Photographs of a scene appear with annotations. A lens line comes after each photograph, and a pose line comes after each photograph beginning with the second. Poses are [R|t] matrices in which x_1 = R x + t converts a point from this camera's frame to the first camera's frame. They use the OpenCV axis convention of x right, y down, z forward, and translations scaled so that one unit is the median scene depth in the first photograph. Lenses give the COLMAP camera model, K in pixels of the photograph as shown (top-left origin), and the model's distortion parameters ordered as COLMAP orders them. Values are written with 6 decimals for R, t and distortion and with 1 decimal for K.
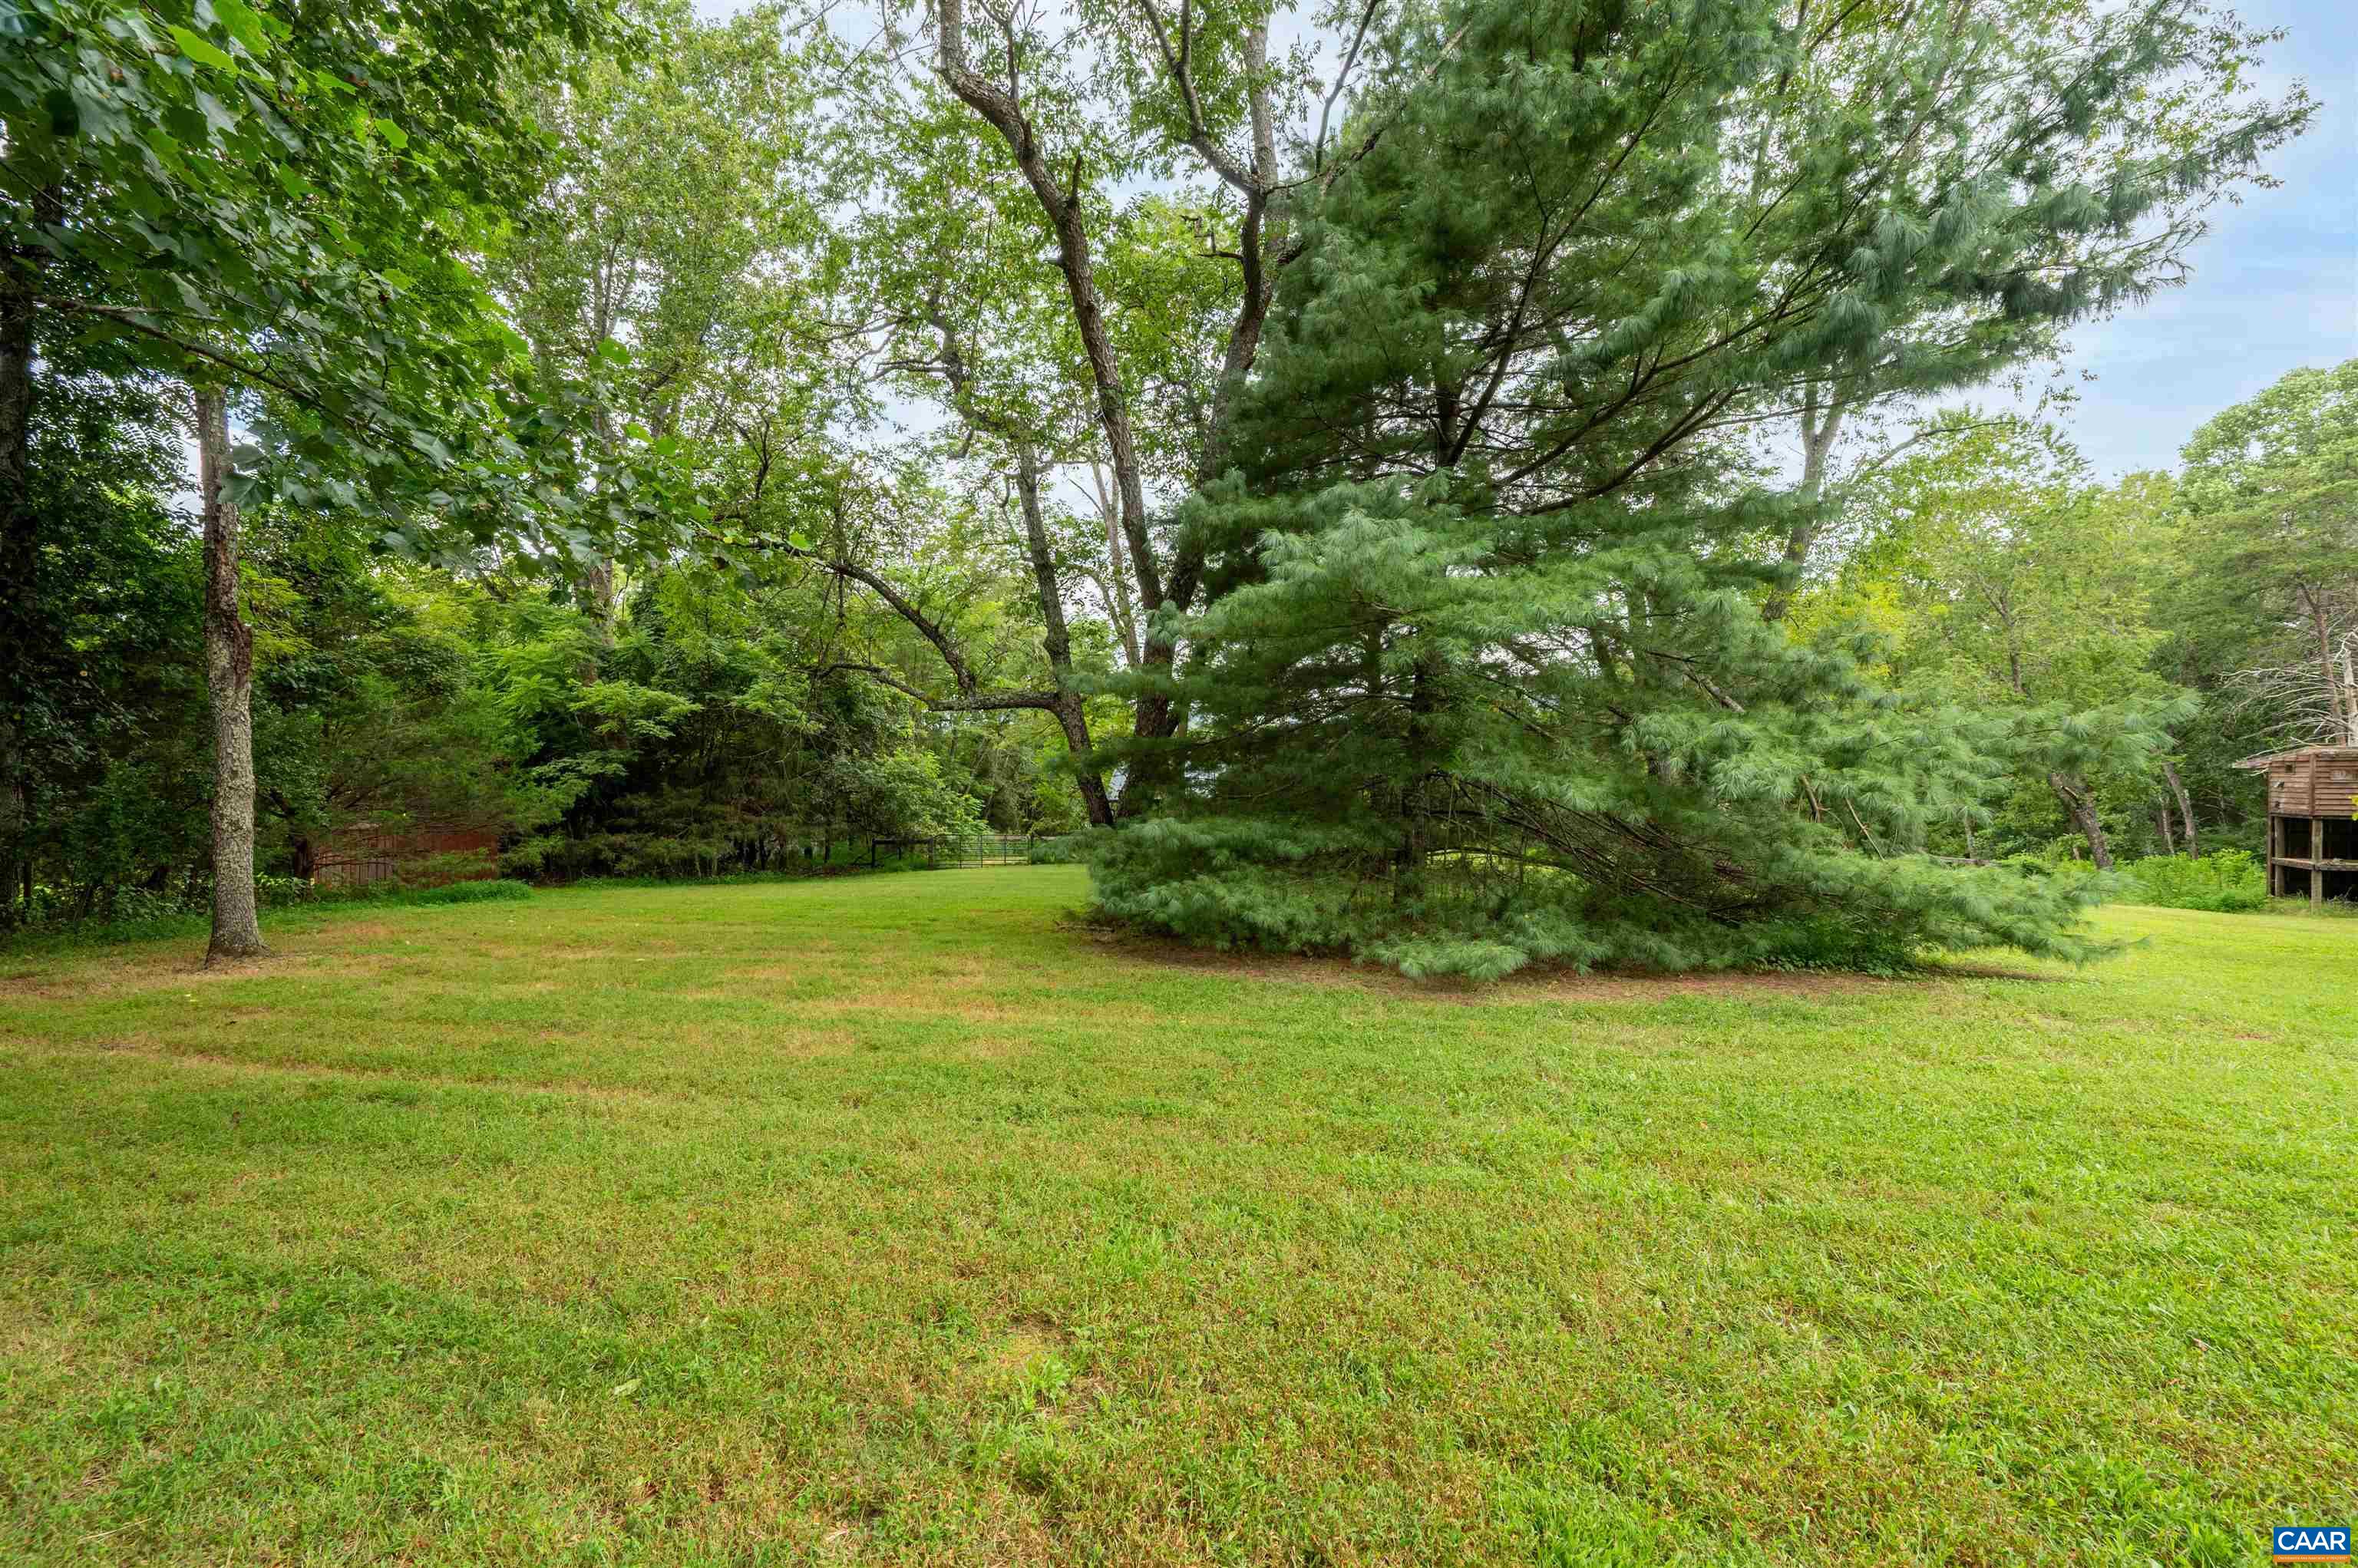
lens RADIAL K [[934.5, 0, 1179.0], [0, 934.5, 784.0], [0, 0, 1]] dist [-0.003229, -0.000123]
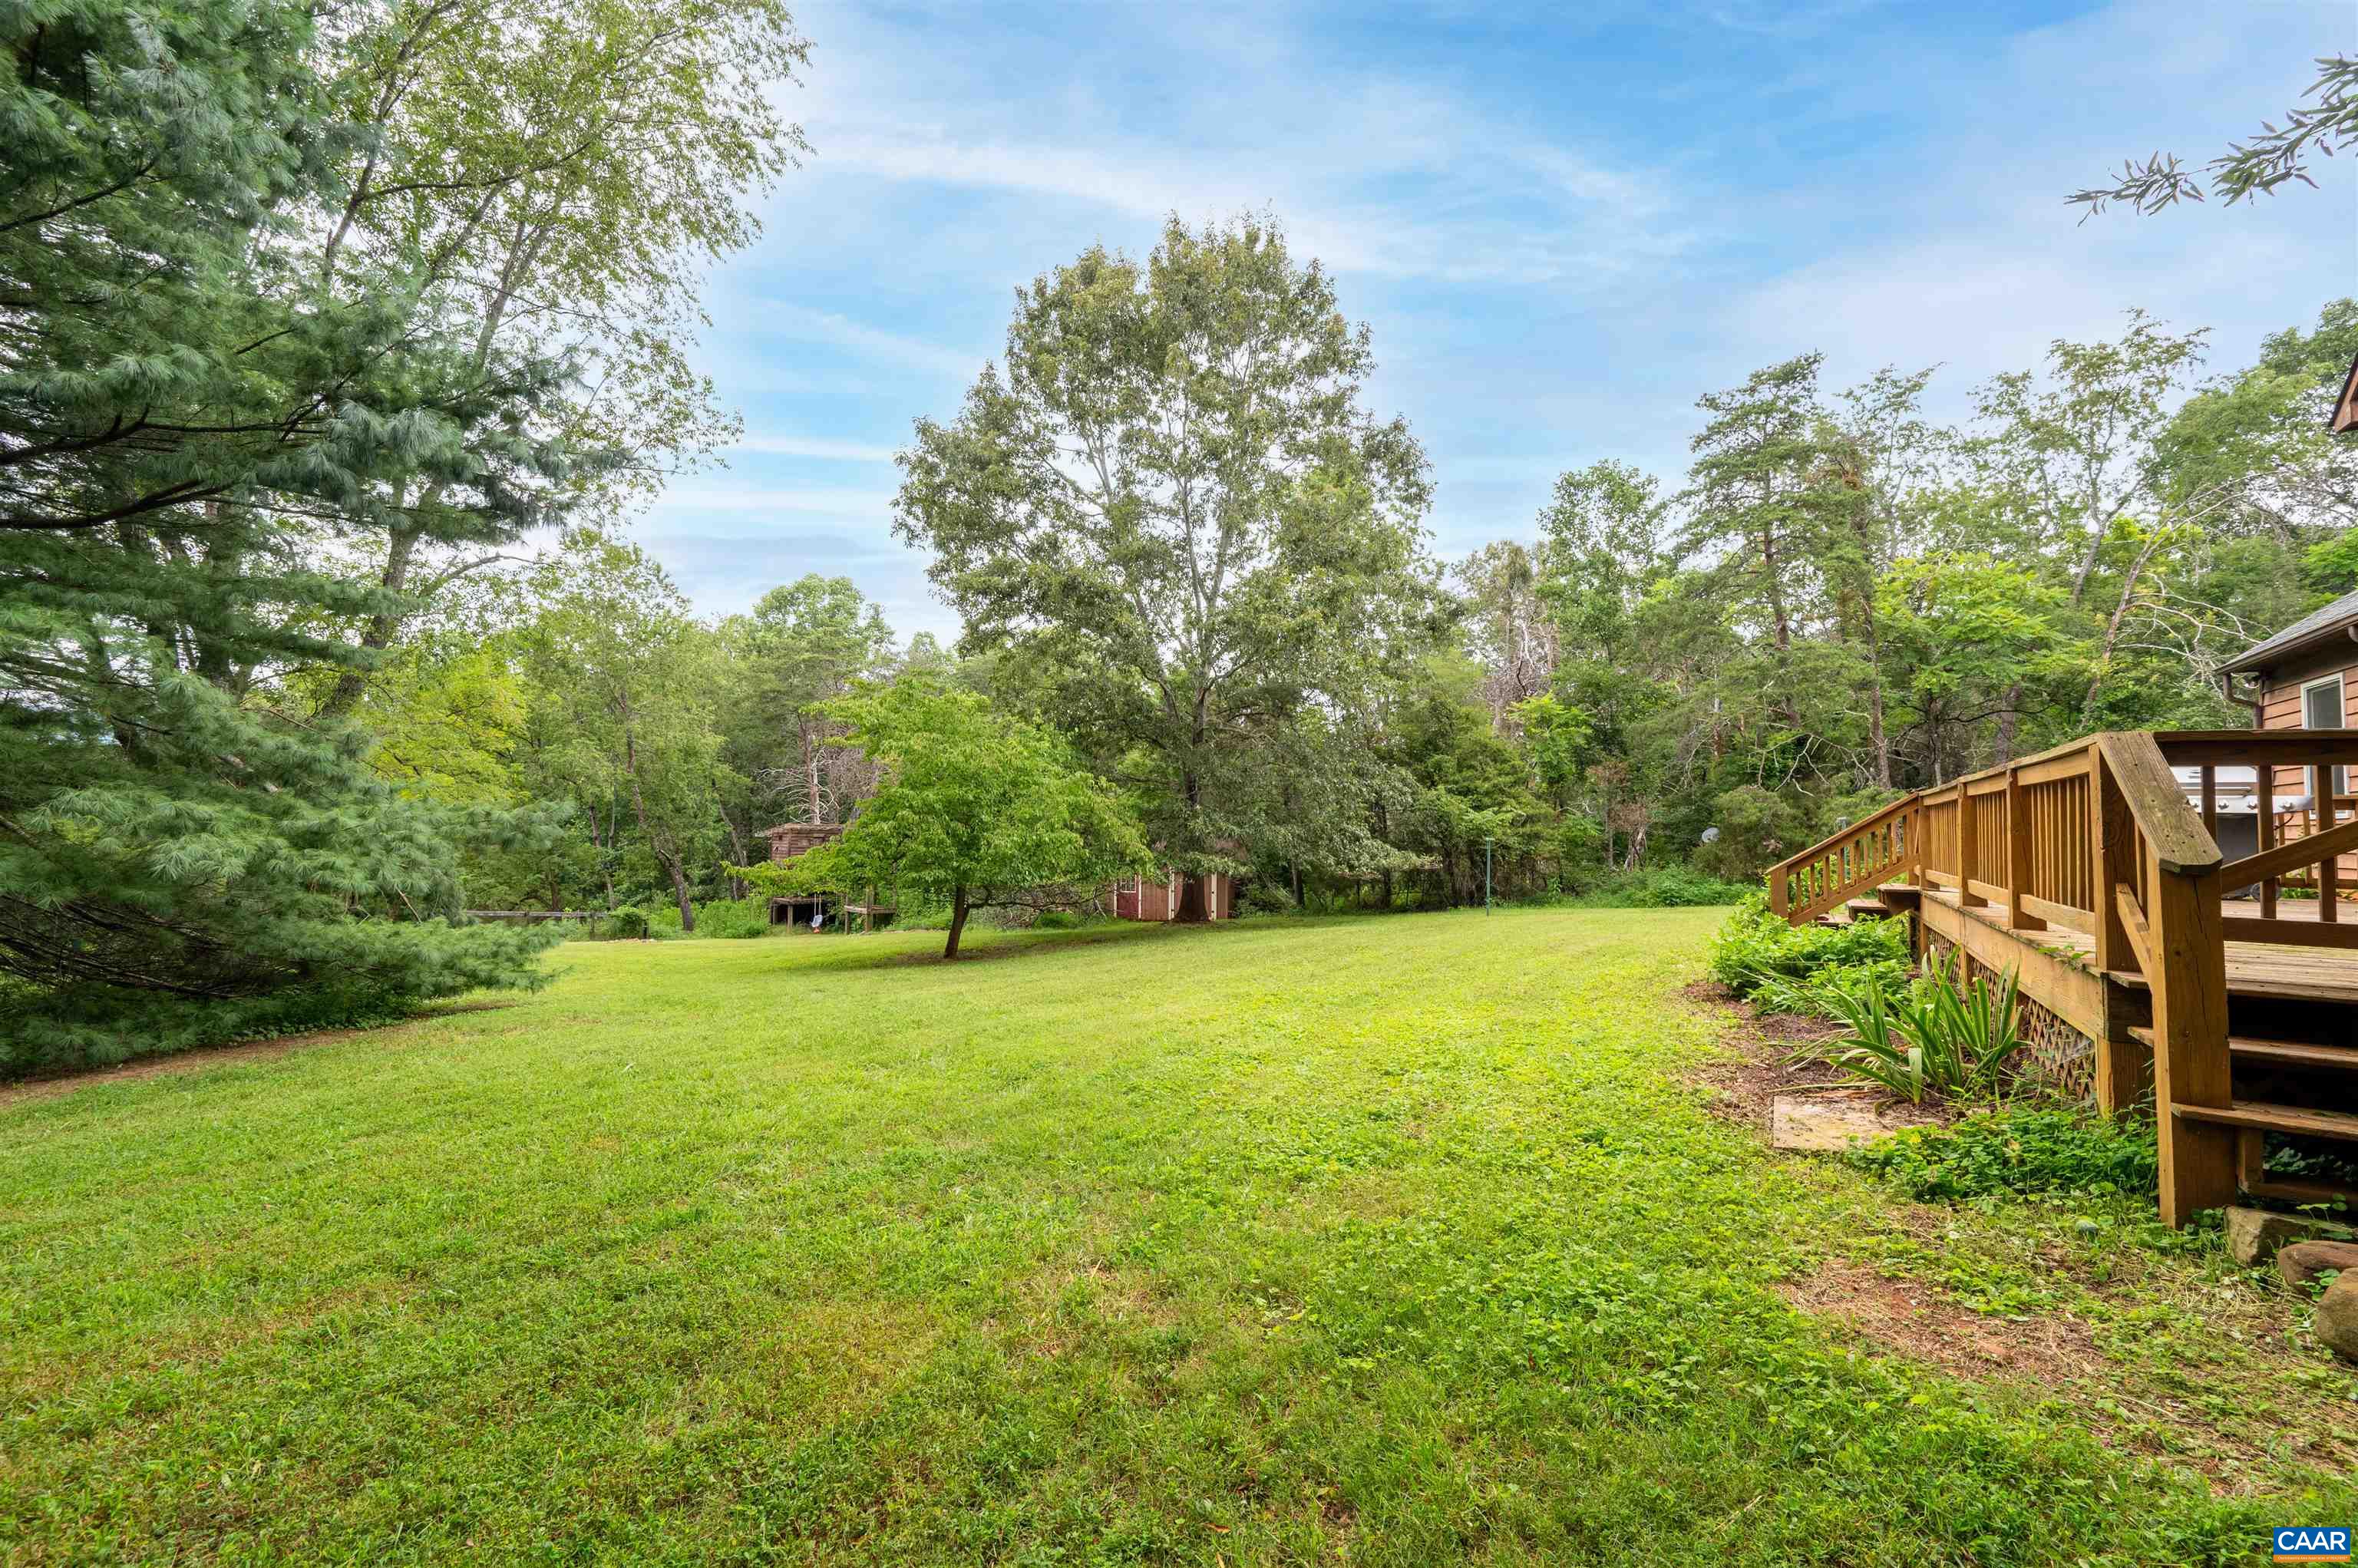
lens RADIAL K [[934.5, 0, 1179.0], [0, 934.5, 784.0], [0, 0, 1]] dist [-0.003229, -0.000123]
pose [[0.343321, 0.062447, 0.937140, 0.004829], [-0.003664, 0.997869, -0.065151, -0.022249], [-0.939211, 0.018934, 0.342818, -0.338158]]
